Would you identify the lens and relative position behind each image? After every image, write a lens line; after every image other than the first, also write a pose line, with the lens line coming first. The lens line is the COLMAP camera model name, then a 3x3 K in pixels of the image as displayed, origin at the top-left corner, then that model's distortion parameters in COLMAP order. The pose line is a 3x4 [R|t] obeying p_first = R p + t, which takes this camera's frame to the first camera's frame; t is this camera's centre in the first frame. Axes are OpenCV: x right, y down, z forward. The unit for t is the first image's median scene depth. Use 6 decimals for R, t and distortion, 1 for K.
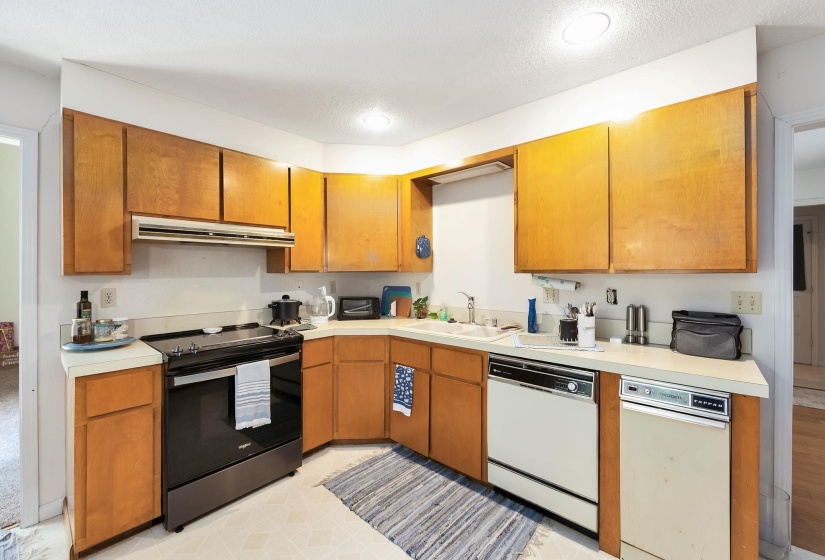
lens RADIAL K [[333.3, 0, 422.1], [0, 333.3, 269.2], [0, 0, 1]] dist [-0.001519, -0.000186]
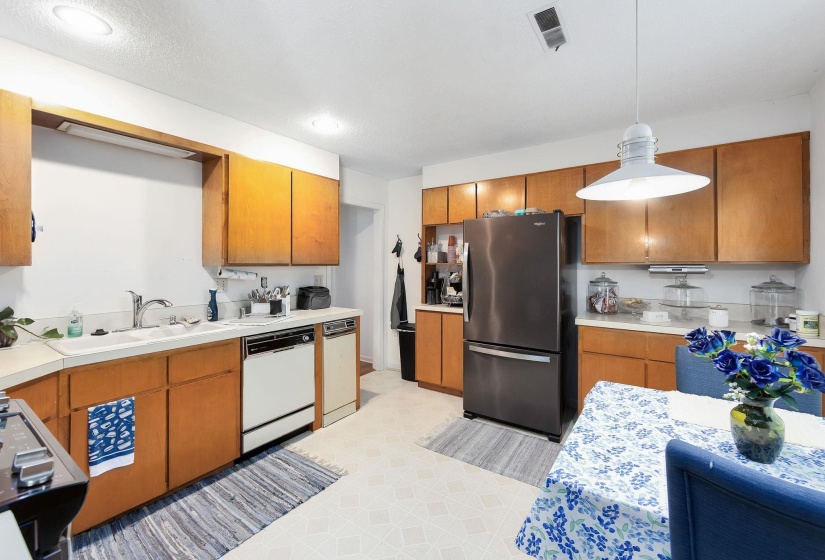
lens RADIAL K [[341.6, 0, 413.8], [0, 341.6, 258.7], [0, 0, 1]] dist [-0.000747, -0.000211]
pose [[-0.101195, 0.021251, 0.994640, -0.980061], [-0.006406, 0.999737, -0.022012, 0.008306], [-0.994846, -0.008599, -0.101032, 0.537822]]
